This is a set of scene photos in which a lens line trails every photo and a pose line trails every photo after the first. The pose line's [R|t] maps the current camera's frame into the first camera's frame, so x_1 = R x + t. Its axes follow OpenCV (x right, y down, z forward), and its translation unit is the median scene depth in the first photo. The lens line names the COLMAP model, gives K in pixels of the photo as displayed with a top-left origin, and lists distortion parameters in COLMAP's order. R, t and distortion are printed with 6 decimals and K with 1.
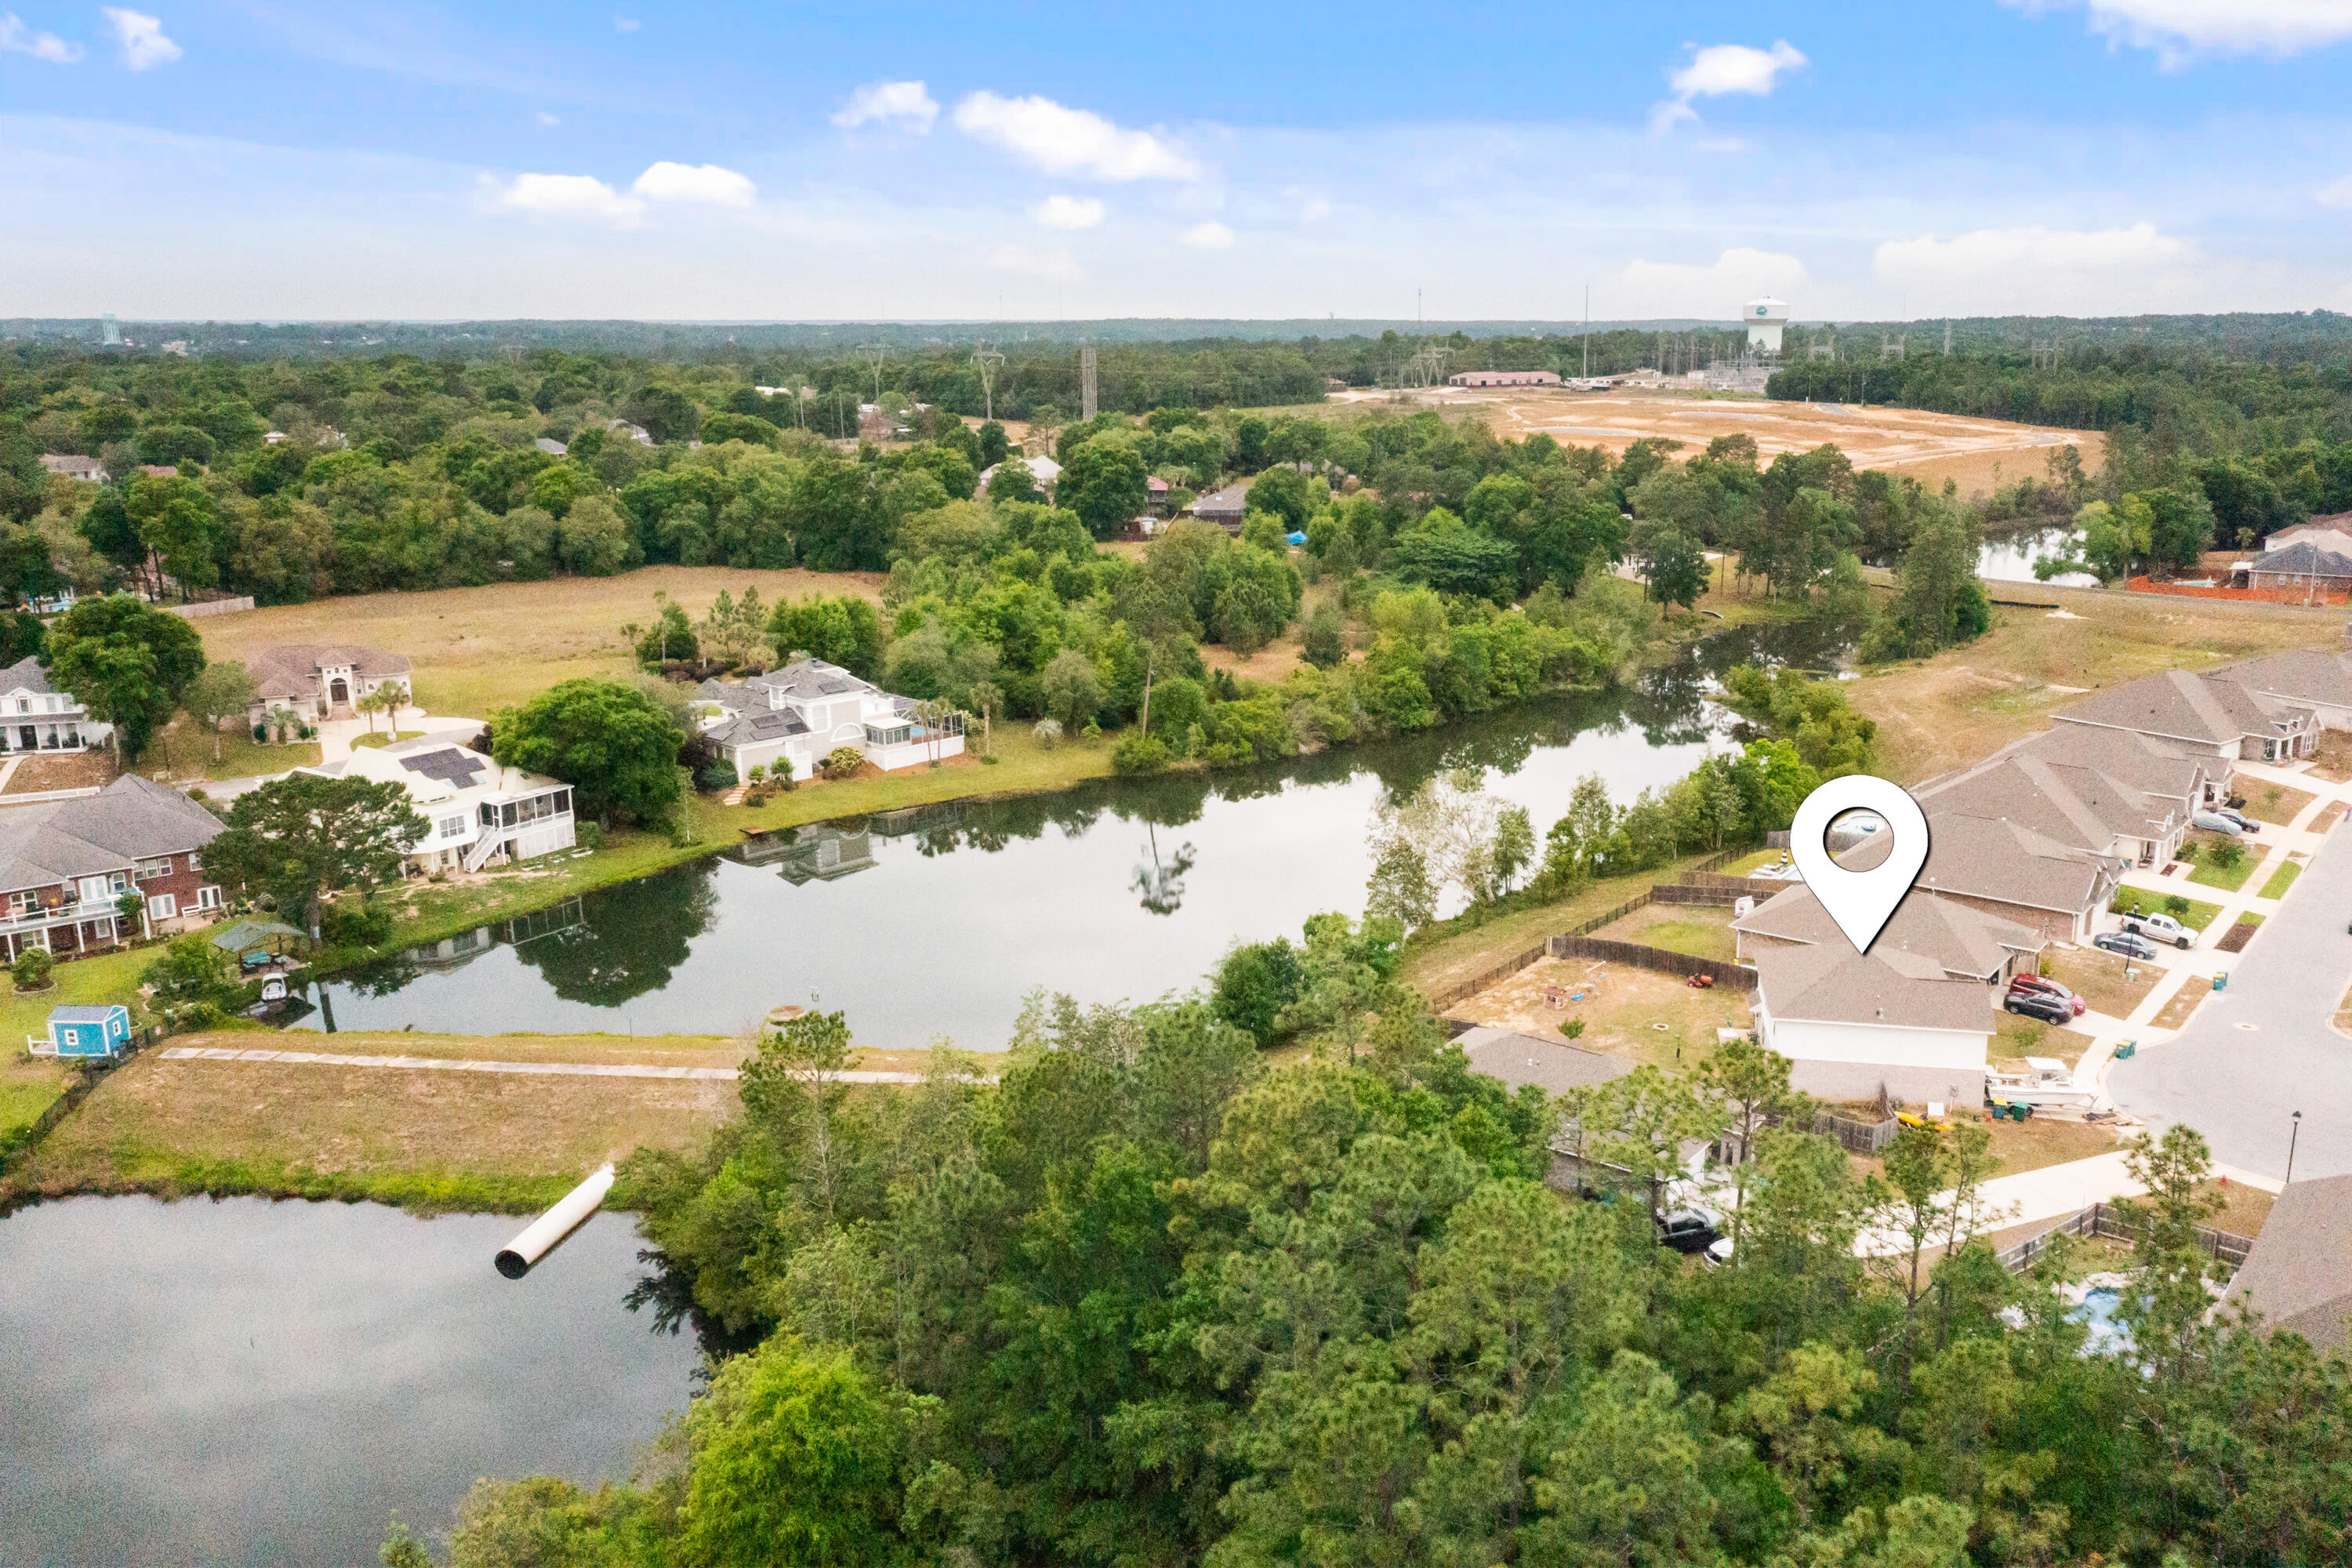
lens RADIAL K [[1910.0, 0, 1176.0], [0, 1910.0, 784.0], [0, 0, 1]] dist [-0.003187, -0.001022]
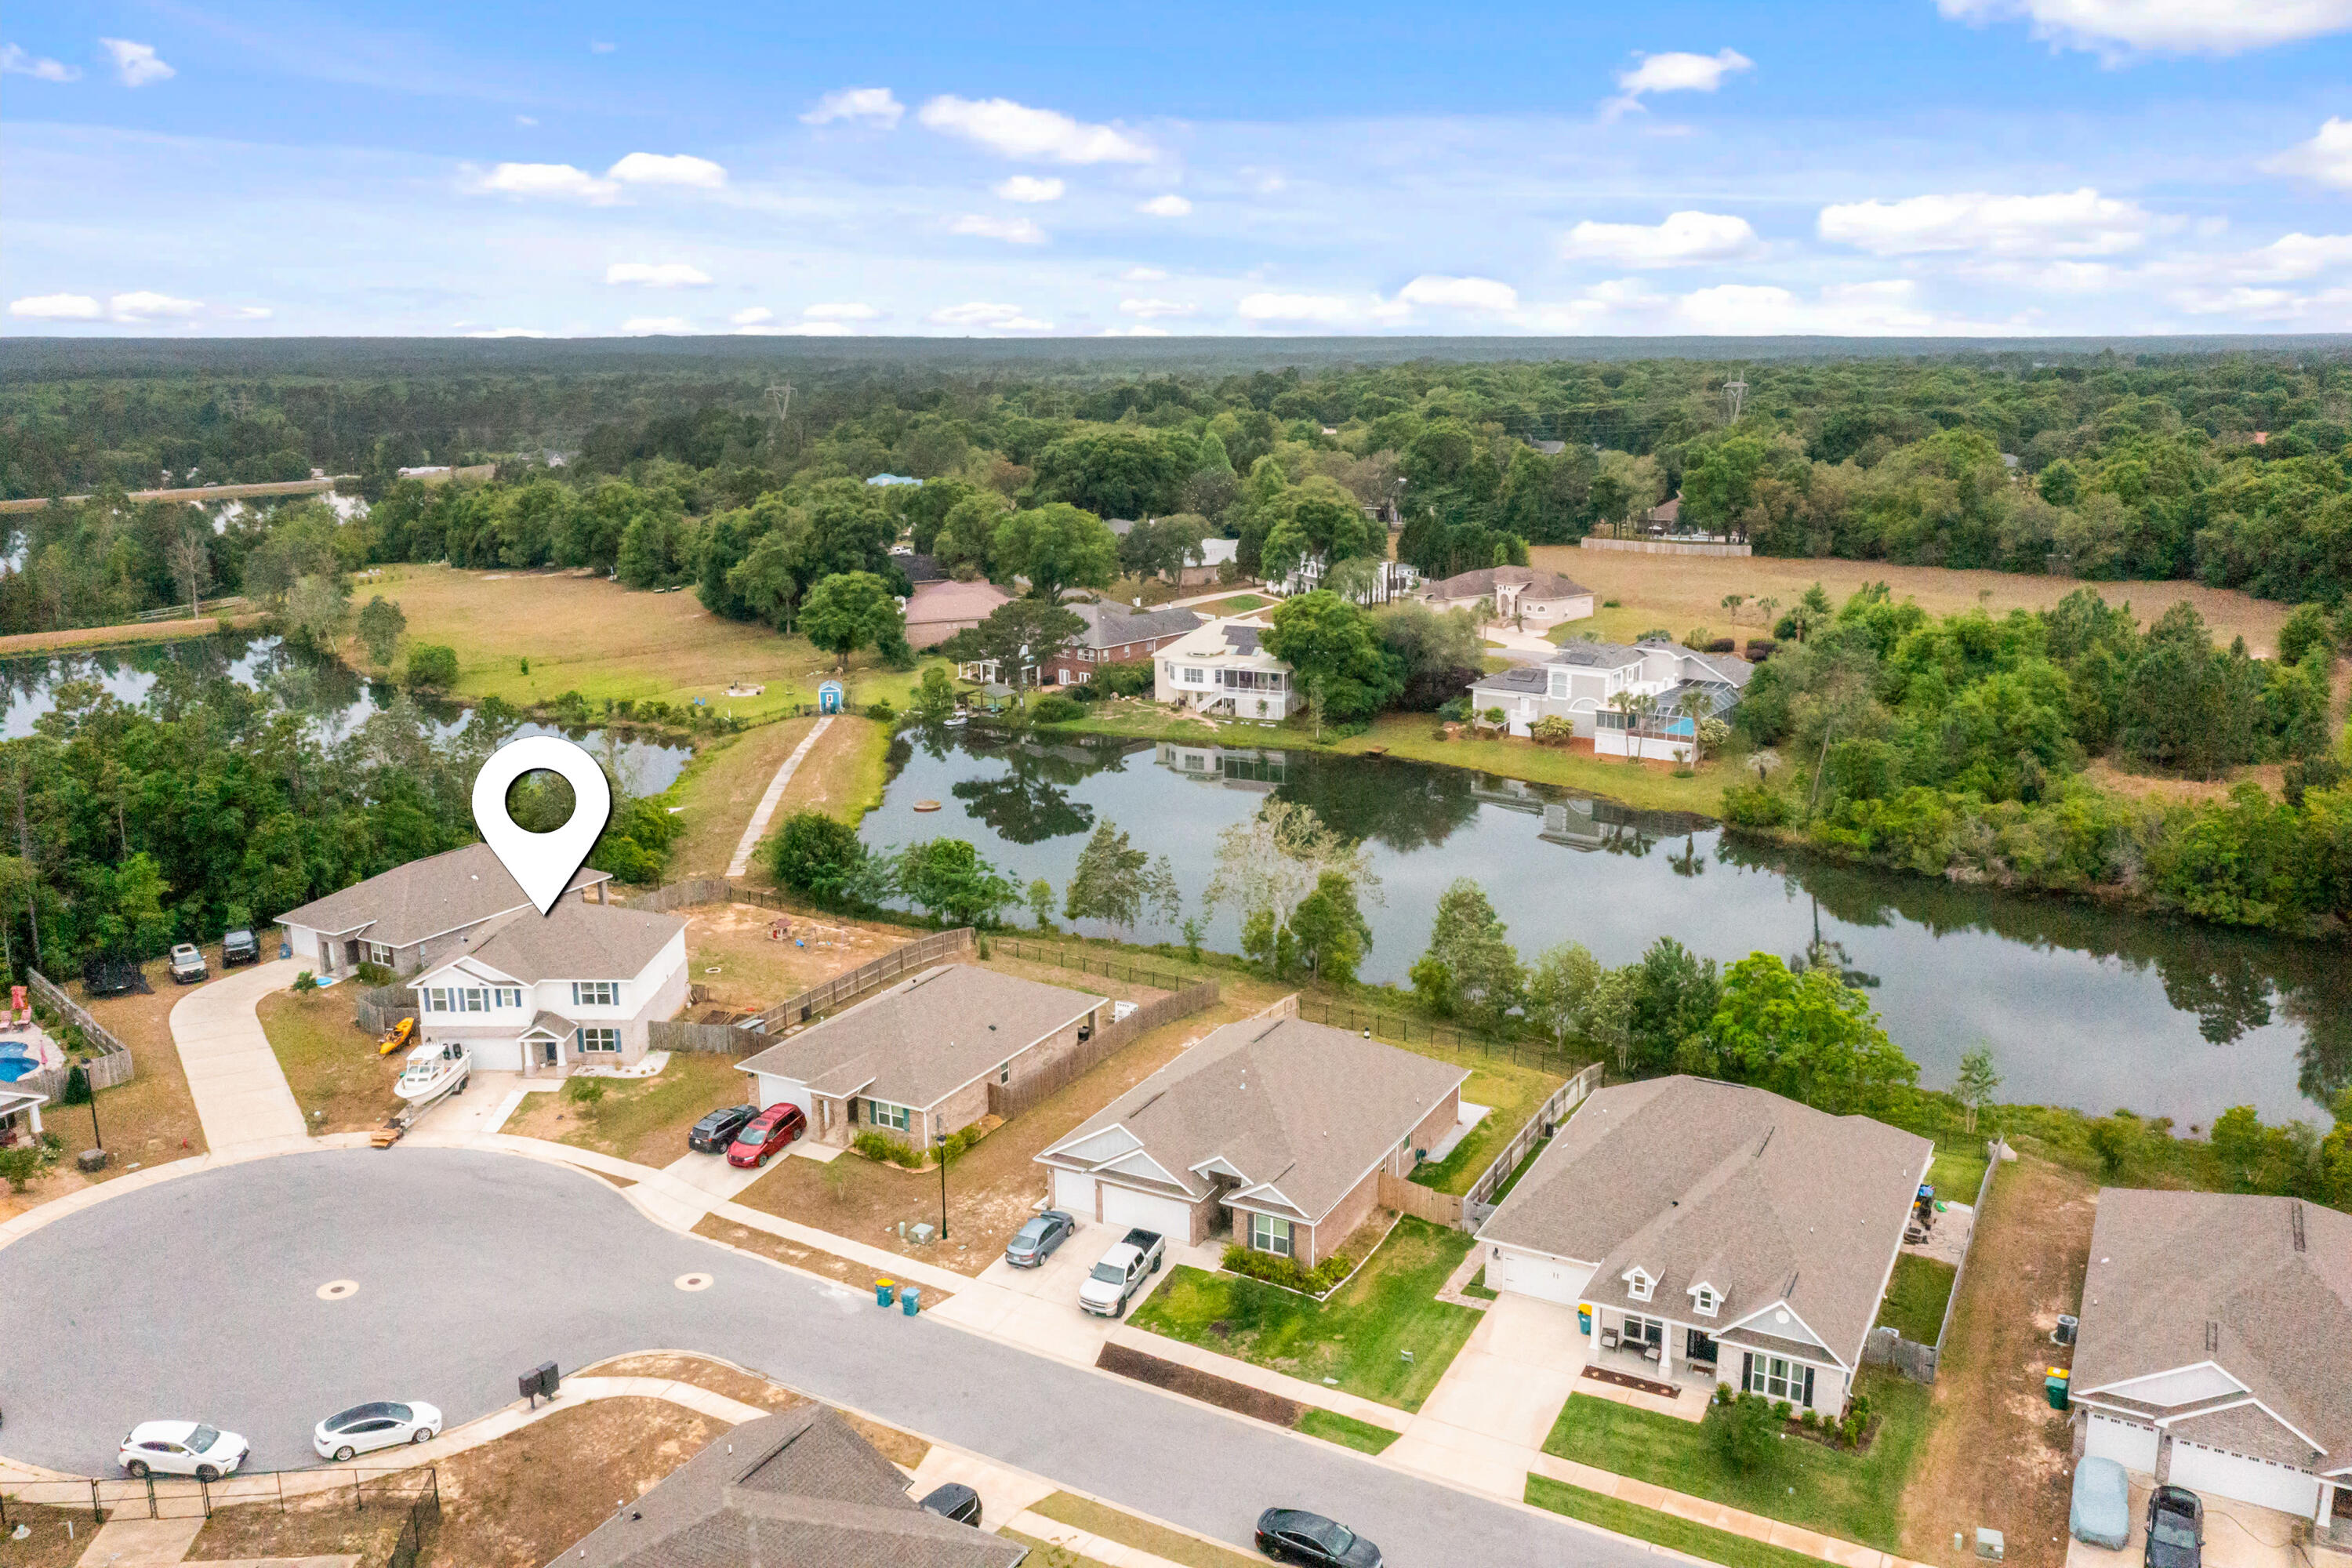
lens RADIAL K [[1836.0, 0, 1176.0], [0, 1836.0, 784.0], [0, 0, 1]] dist [-0.003485, -0.001981]
pose [[0.129879, 0.221649, -0.966438, 0.758650], [-0.226033, 0.955649, 0.188798, -0.124283], [0.965423, 0.193926, 0.174219, 0.638180]]
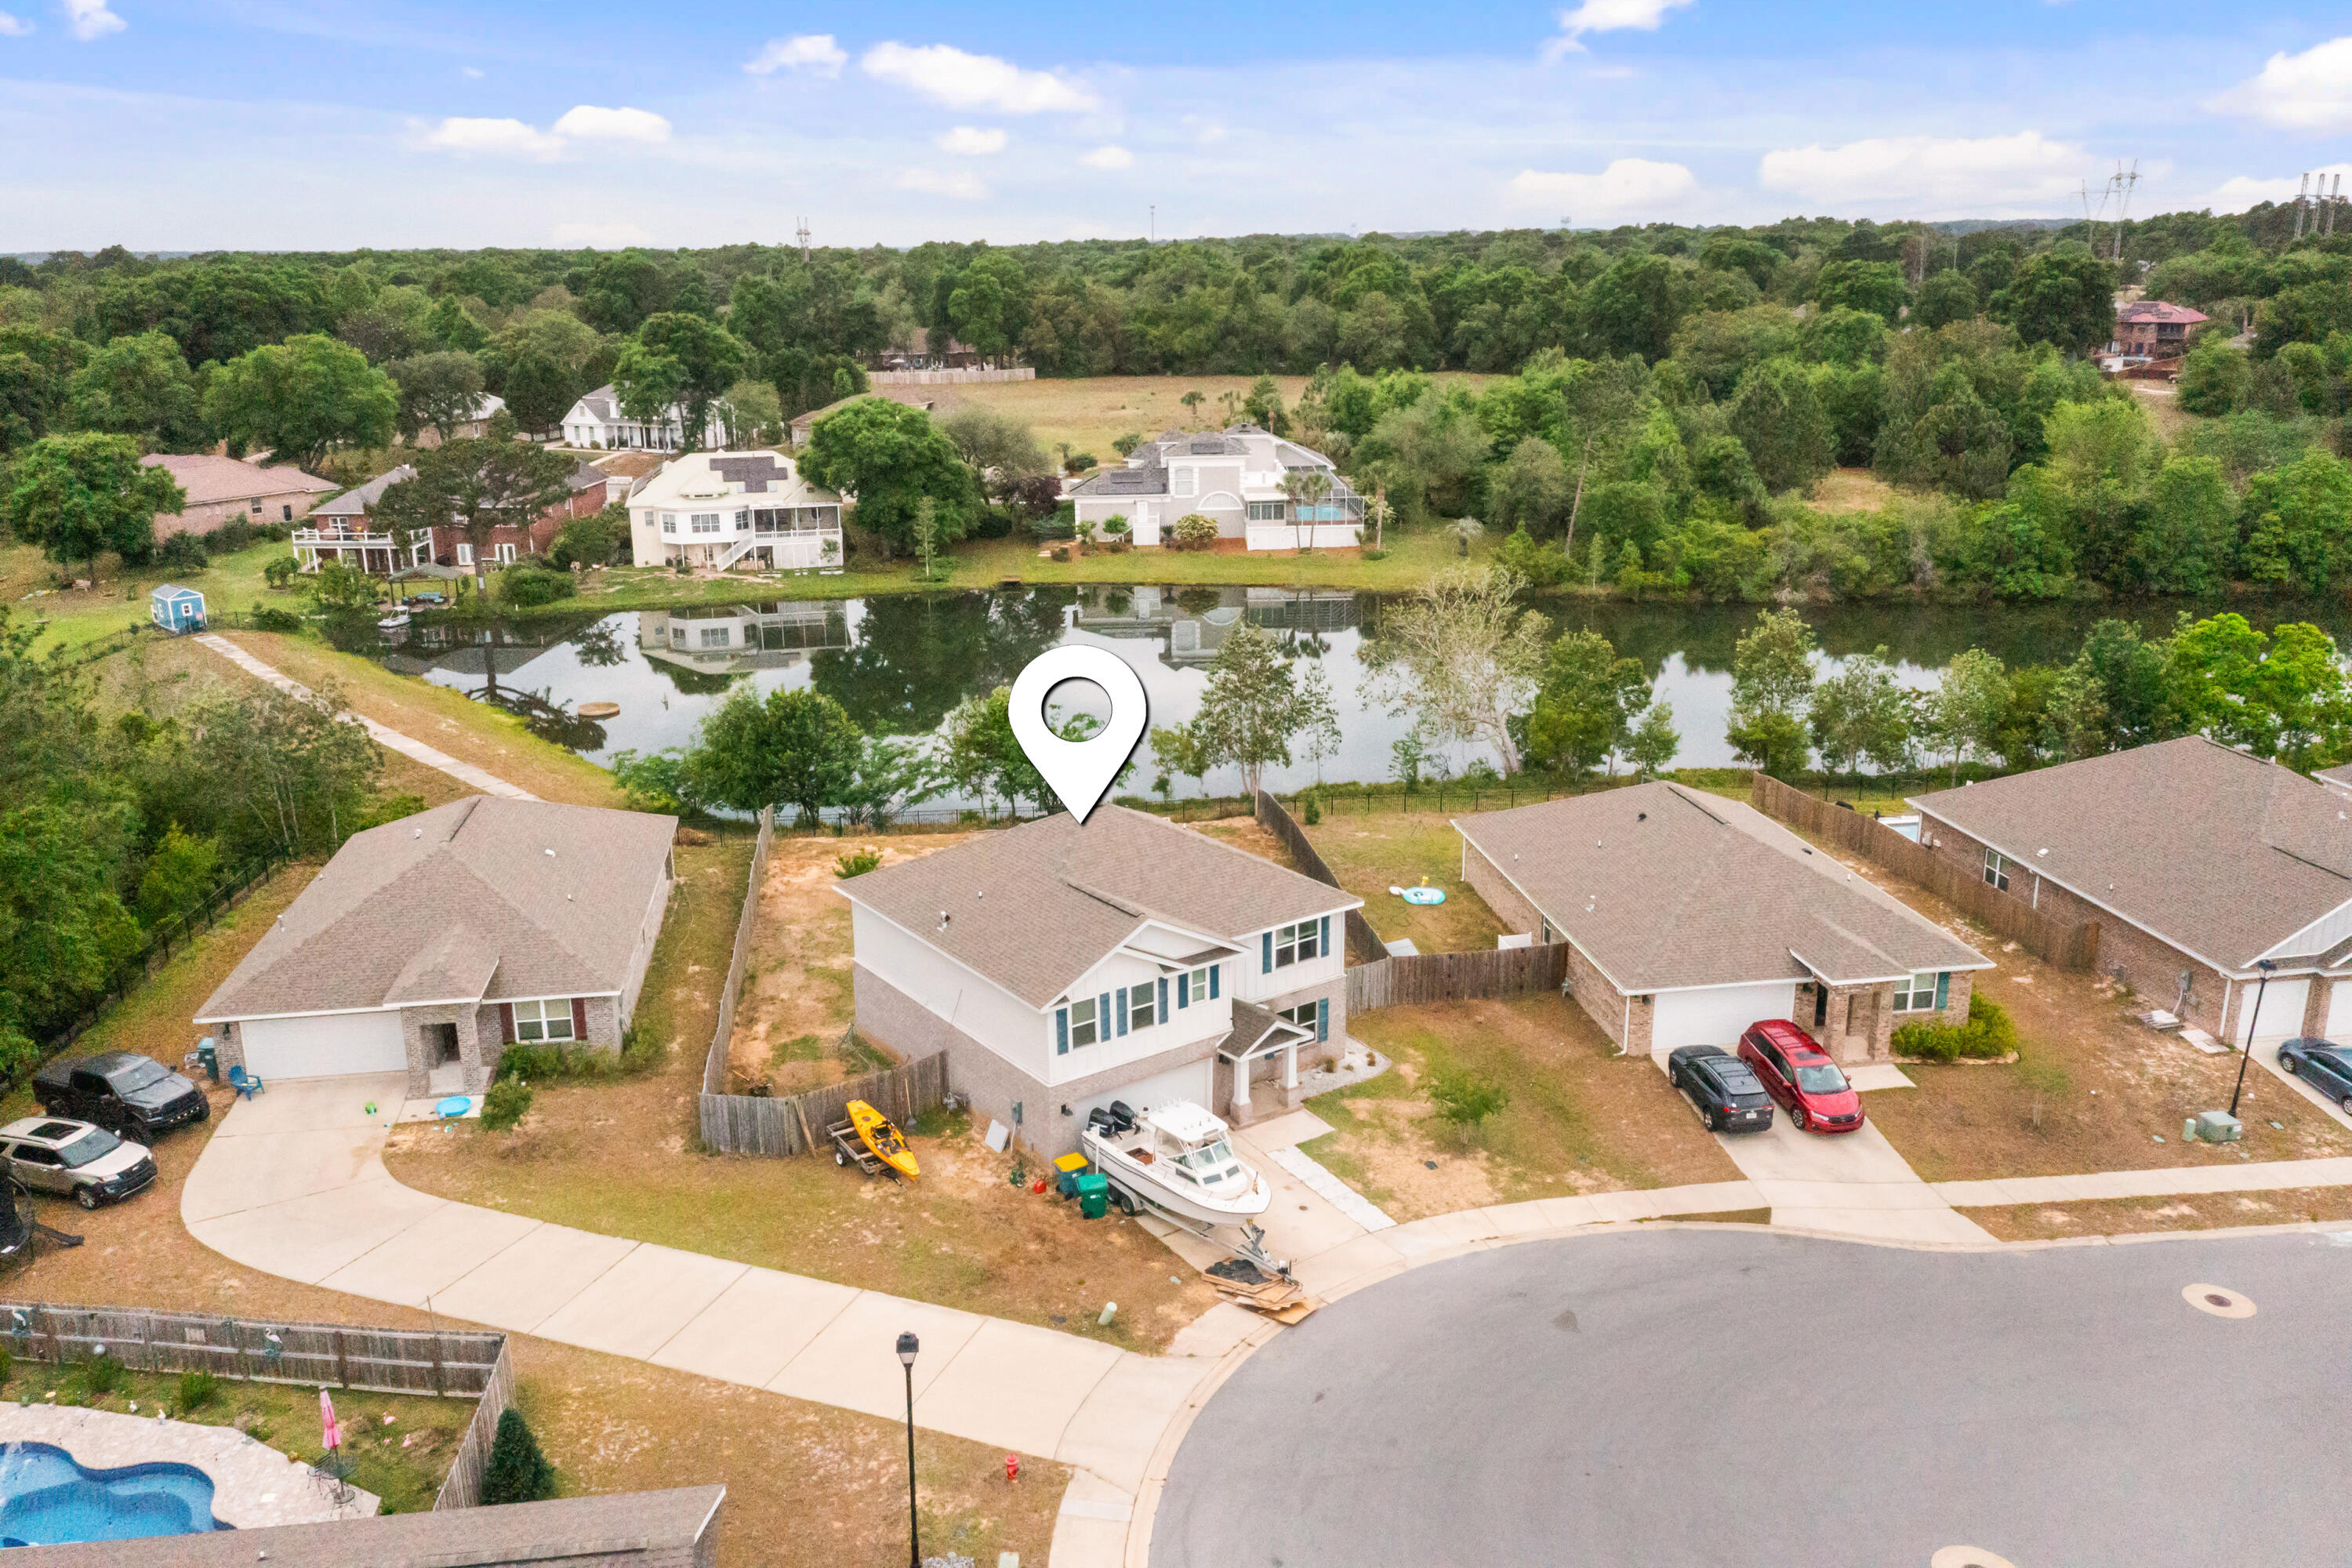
lens RADIAL K [[1836.0, 0, 1176.0], [0, 1836.0, 784.0], [0, 0, 1]] dist [-0.003485, -0.001981]
pose [[0.703922, 0.184647, -0.685857, 0.435121], [-0.150115, 0.982481, 0.110435, 0.010568], [0.694233, 0.025220, 0.719308, 0.375614]]
